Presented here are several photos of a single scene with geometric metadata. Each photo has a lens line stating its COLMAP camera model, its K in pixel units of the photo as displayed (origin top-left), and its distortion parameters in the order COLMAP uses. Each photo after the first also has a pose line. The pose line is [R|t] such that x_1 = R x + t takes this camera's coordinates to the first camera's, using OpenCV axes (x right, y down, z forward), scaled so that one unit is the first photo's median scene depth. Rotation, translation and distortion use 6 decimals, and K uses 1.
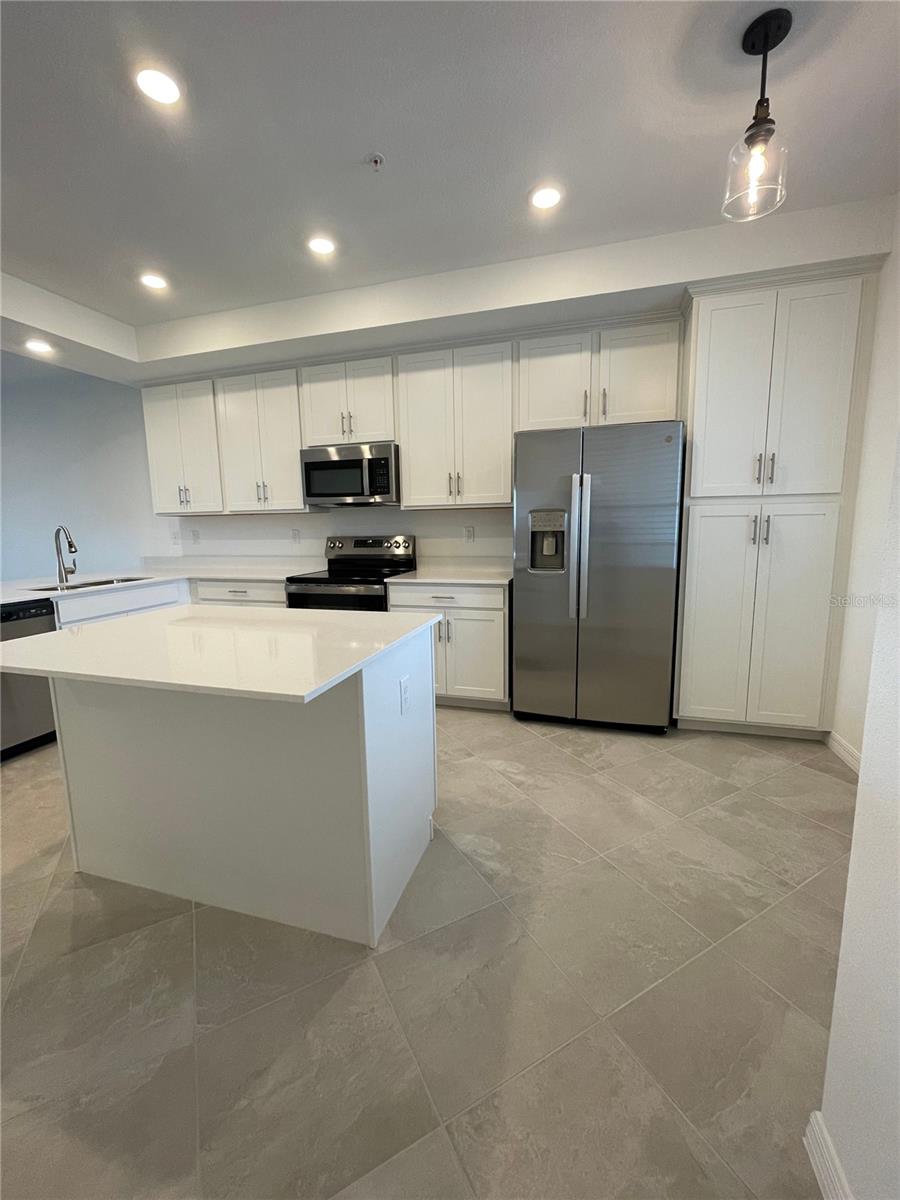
lens RADIAL K [[486.5, 0, 452.3], [0, 486.5, 596.7], [0, 0, 1]] dist [0.000117, -0.000300]
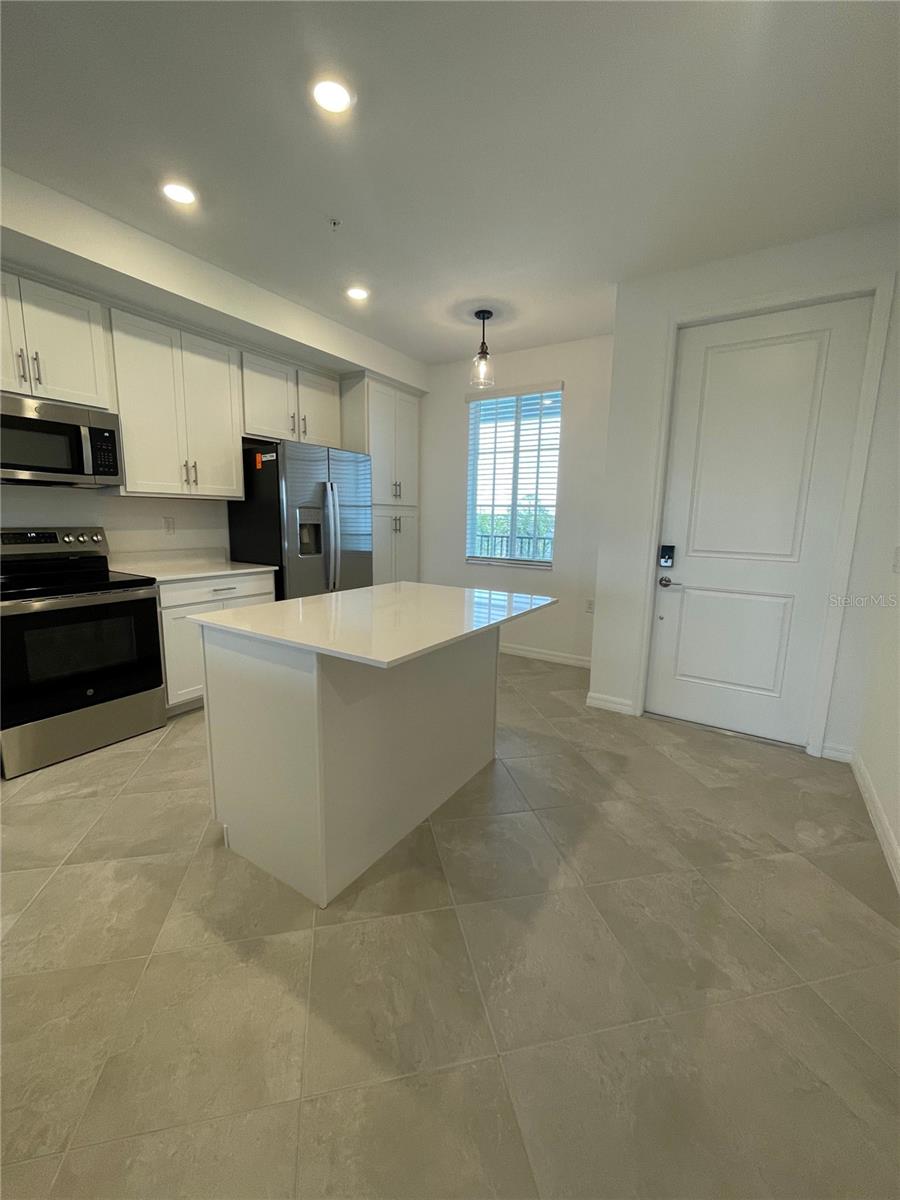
lens RADIAL K [[489.0, 0, 449.7], [0, 489.0, 594.2], [0, 0, 1]] dist [-0.003858, -0.000242]
pose [[0.272948, -0.128055, 0.953468, -0.910096], [0.115171, 0.988323, 0.099766, -0.037898], [-0.955110, 0.082581, 0.284509, 0.295179]]
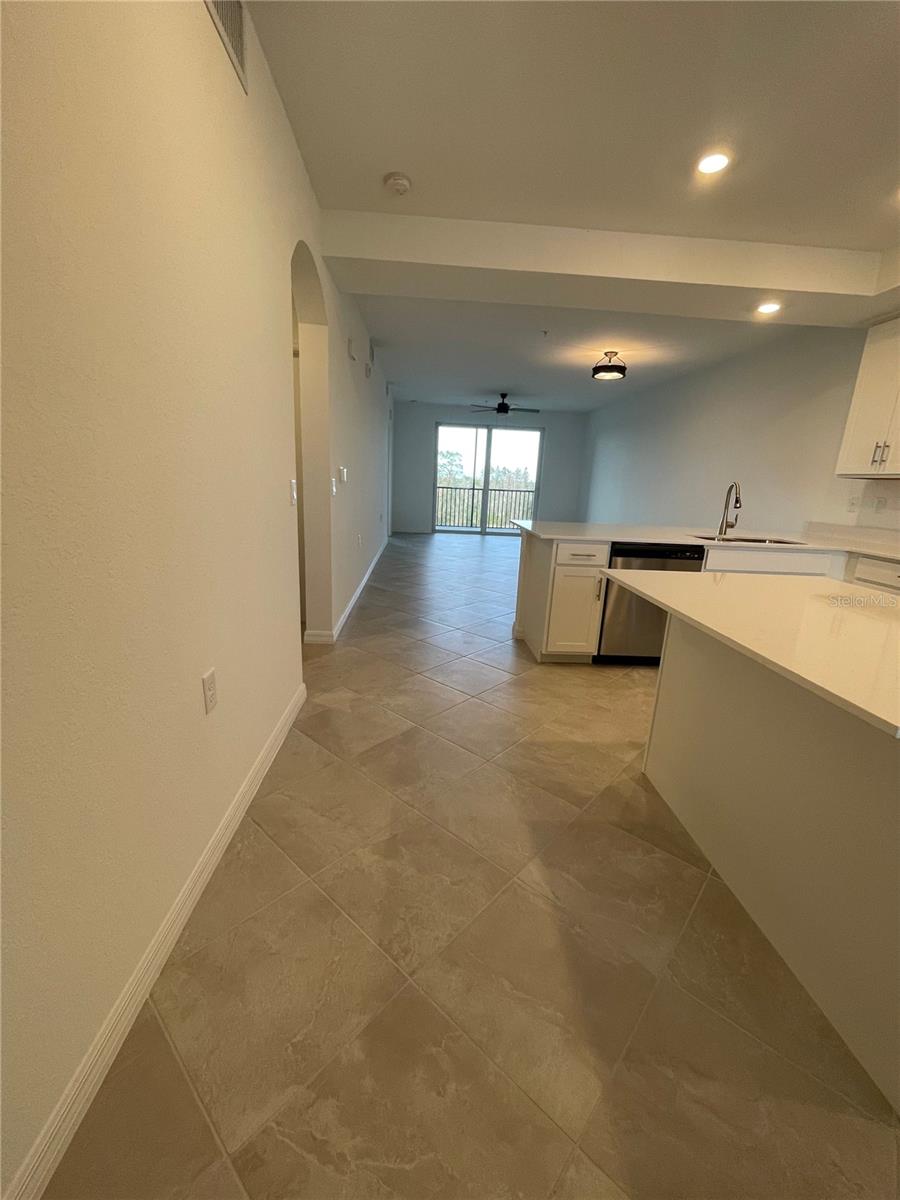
lens RADIAL K [[486.5, 0, 452.3], [0, 486.5, 596.7], [0, 0, 1]] dist [0.000117, -0.000300]
pose [[0.337651, 0.260587, -0.904481, 0.024059], [-0.192763, 0.959692, 0.204533, -0.002024], [0.921322, 0.105290, 0.374272, 0.046533]]
